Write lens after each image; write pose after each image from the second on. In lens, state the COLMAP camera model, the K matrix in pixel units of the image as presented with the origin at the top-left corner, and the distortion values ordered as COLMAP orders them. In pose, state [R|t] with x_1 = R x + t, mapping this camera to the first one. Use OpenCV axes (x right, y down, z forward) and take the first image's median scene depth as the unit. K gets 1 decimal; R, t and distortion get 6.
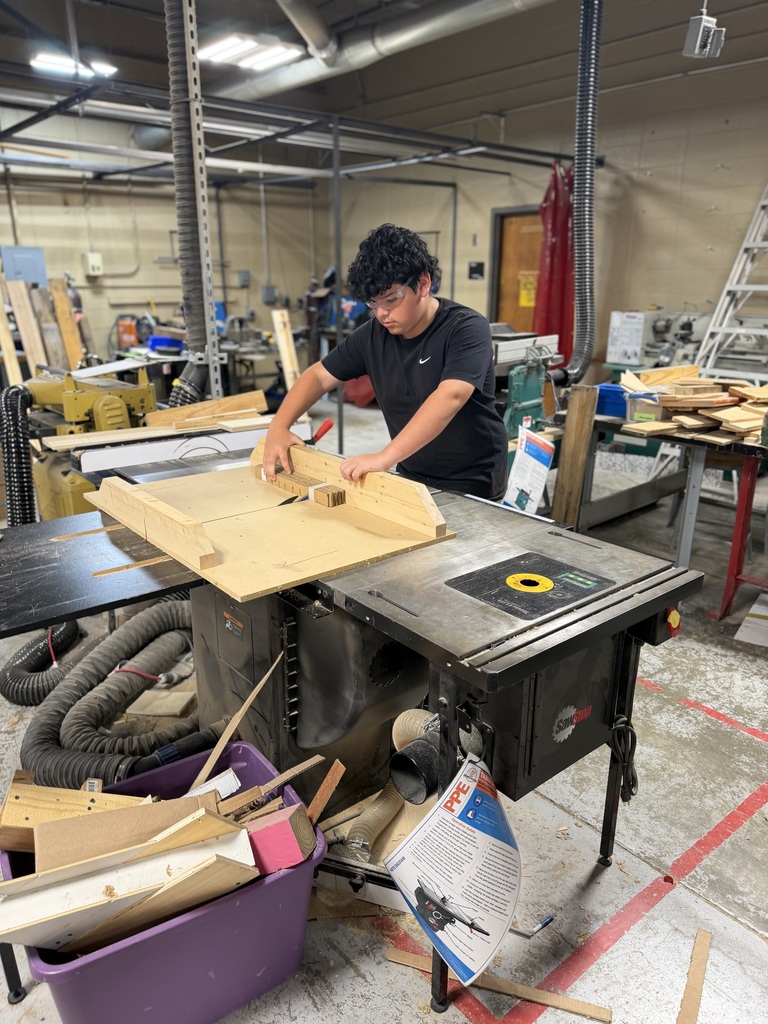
lens RADIAL K [[740.9, 0, 384.0], [0, 740.9, 512.0], [0, 0, 1]] dist [0.002918, -0.003108]
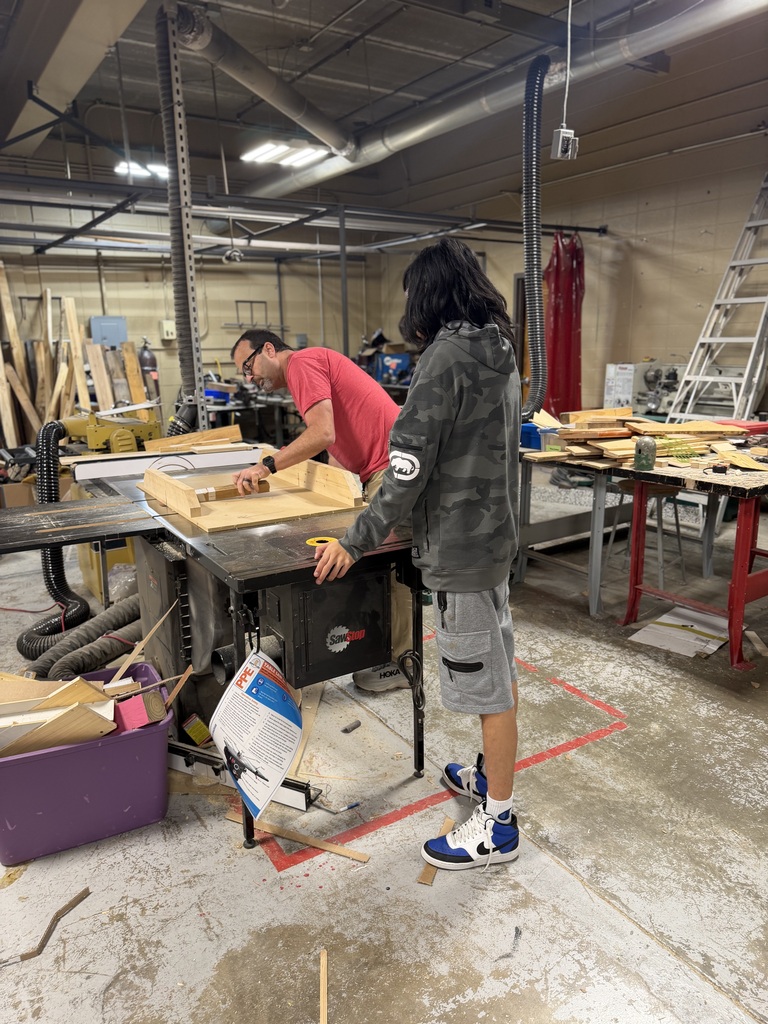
lens RADIAL K [[734.3, 0, 384.3], [0, 734.3, 508.3], [0, 0, 1]] dist [0.063106, -0.118248]
pose [[0.991329, 0.013685, -0.130689, 0.142568], [-0.024286, 0.996509, -0.079870, 0.040605], [0.129139, 0.082351, 0.988201, -0.111895]]
